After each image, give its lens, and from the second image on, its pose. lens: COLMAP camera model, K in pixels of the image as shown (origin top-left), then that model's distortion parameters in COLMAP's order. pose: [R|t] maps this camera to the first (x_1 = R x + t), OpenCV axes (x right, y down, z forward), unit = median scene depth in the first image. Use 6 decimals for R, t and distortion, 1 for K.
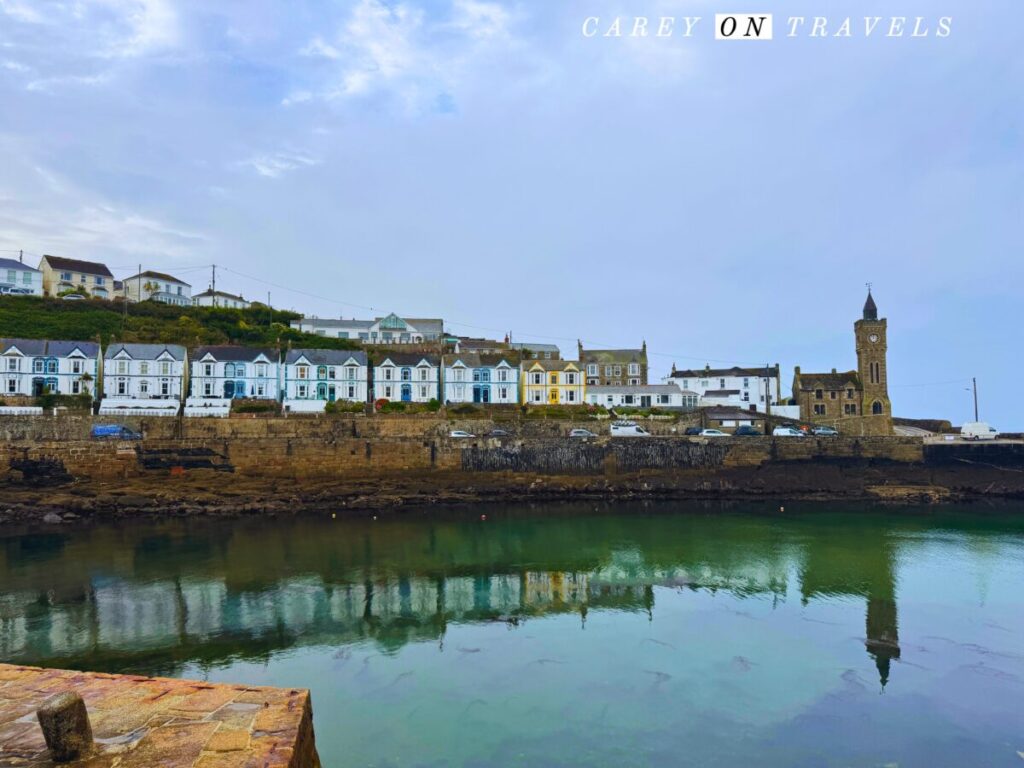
lens RADIAL K [[494.2, 0, 512.0], [0, 494.2, 384.0], [0, 0, 1]] dist [0.001007, 0.000033]
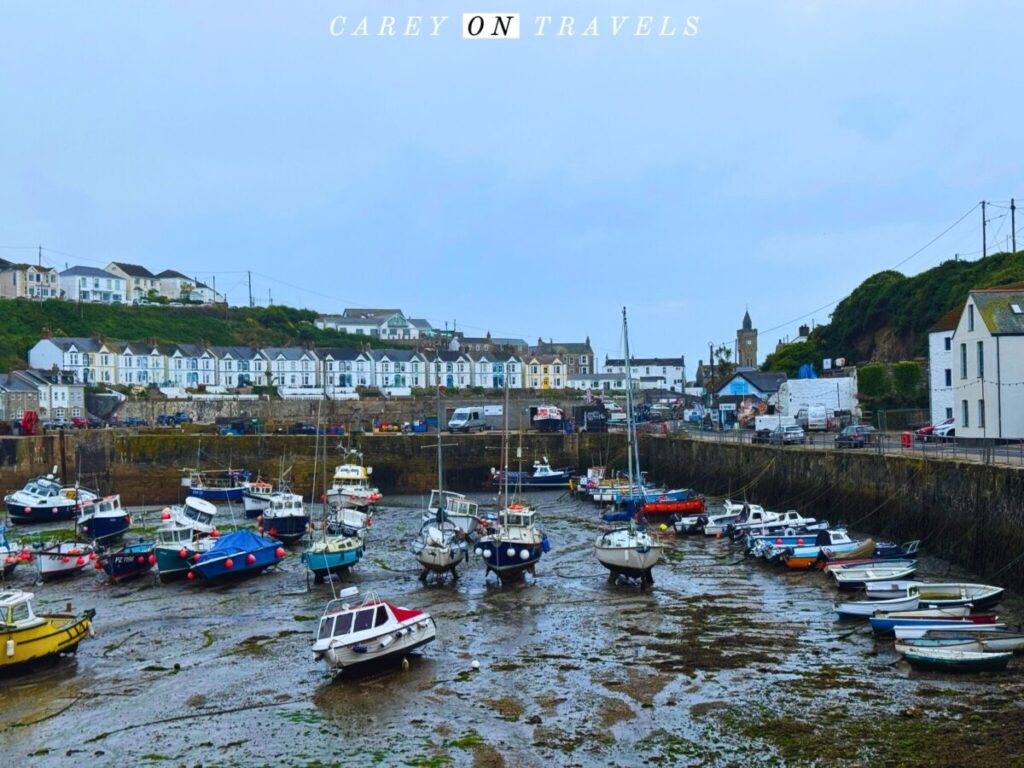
lens RADIAL K [[494.2, 0, 512.0], [0, 494.2, 384.0], [0, 0, 1]] dist [0.001007, 0.000033]
pose [[0.980710, -0.005699, 0.195386, -0.279380], [-0.002403, 0.999148, 0.041204, -0.027876], [-0.195455, -0.040878, 0.979860, -0.346486]]
